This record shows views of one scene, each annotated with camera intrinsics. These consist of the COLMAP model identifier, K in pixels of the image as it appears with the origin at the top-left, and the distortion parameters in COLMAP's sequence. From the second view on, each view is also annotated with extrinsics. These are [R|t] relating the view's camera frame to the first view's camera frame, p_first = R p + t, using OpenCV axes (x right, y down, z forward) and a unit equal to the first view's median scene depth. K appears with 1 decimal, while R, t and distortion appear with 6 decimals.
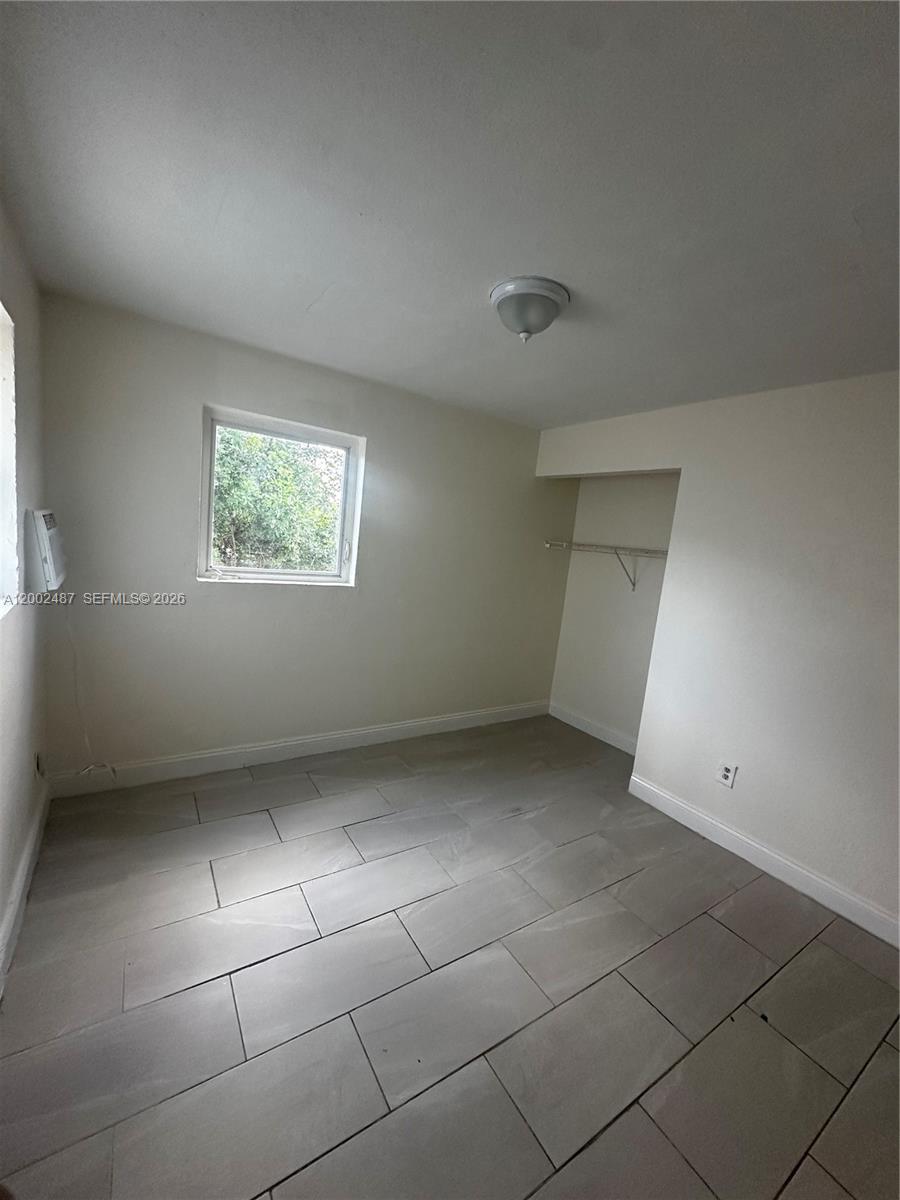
lens RADIAL K [[478.3, 0, 449.5], [0, 478.3, 599.7], [0, 0, 1]] dist [-0.004150, 0.001411]
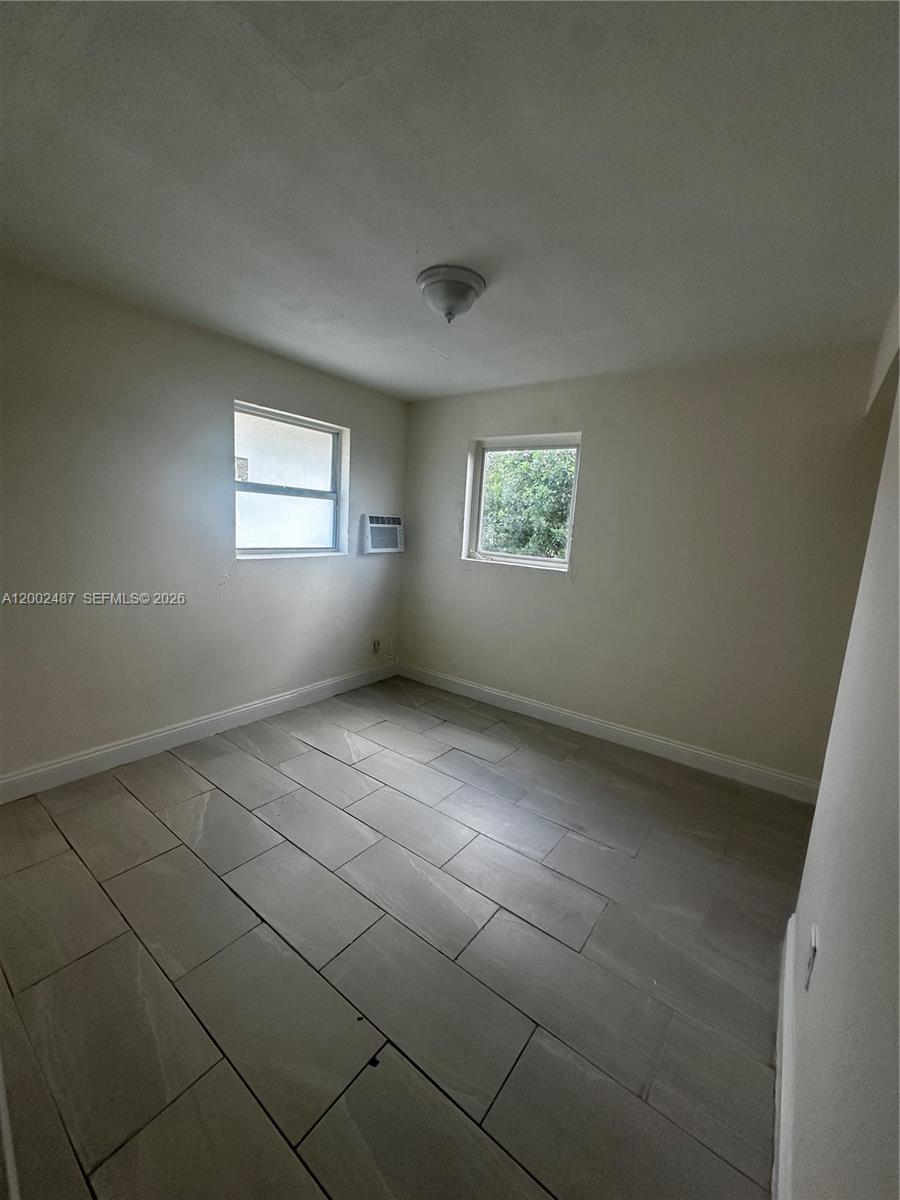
lens RADIAL K [[478.3, 0, 450.8], [0, 478.3, 597.9], [0, 0, 1]] dist [-0.004150, 0.001411]
pose [[0.343259, 0.064522, -0.937022, 0.834023], [-0.147298, 0.988991, 0.014141, 0.062498], [0.927619, 0.133167, 0.348984, 0.450992]]
